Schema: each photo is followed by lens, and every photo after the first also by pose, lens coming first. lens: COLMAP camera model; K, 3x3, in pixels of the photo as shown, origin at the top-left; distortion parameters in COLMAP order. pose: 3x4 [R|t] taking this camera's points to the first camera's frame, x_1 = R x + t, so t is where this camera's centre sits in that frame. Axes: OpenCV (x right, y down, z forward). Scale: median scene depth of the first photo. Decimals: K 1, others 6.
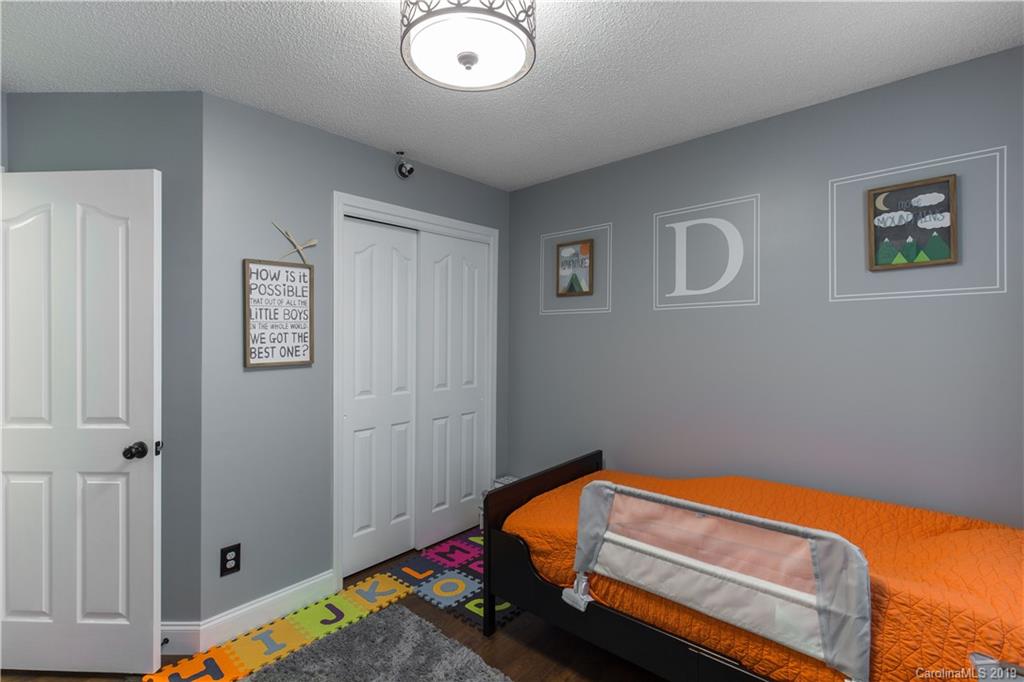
lens RADIAL K [[469.5, 0, 494.7], [0, 469.5, 328.2], [0, 0, 1]] dist [0.003972, -0.000658]
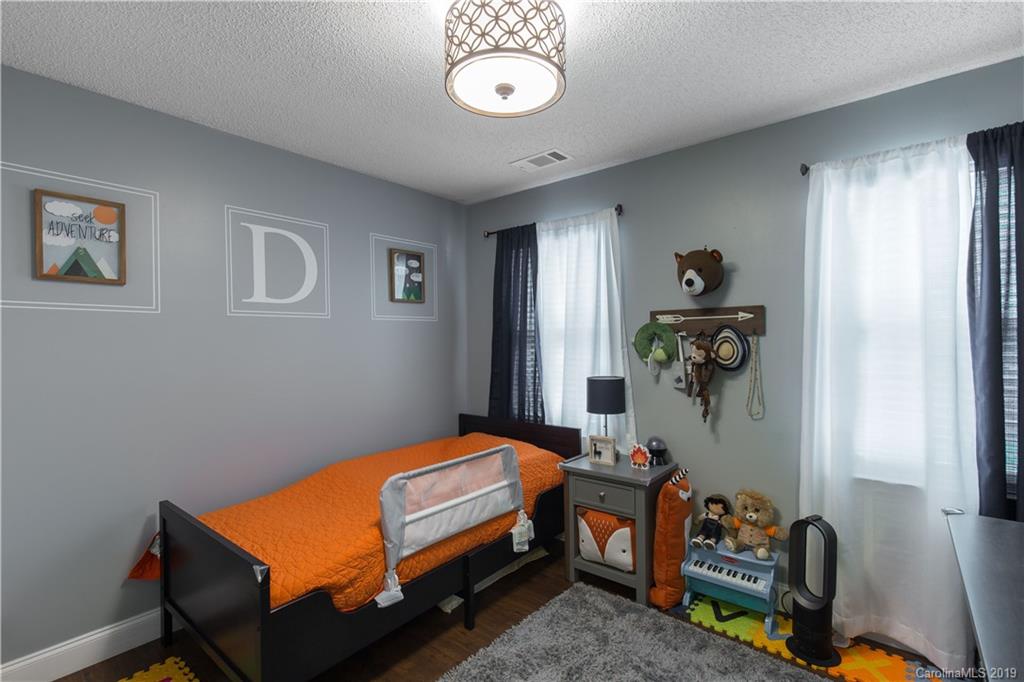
lens RADIAL K [[469.5, 0, 500.9], [0, 469.5, 350.7], [0, 0, 1]] dist [0.003972, -0.000658]
pose [[-0.041909, -0.011864, 0.999051, -0.802564], [-0.004561, 0.999921, 0.011683, 0.022334], [-0.999111, -0.004067, -0.041960, 0.749483]]
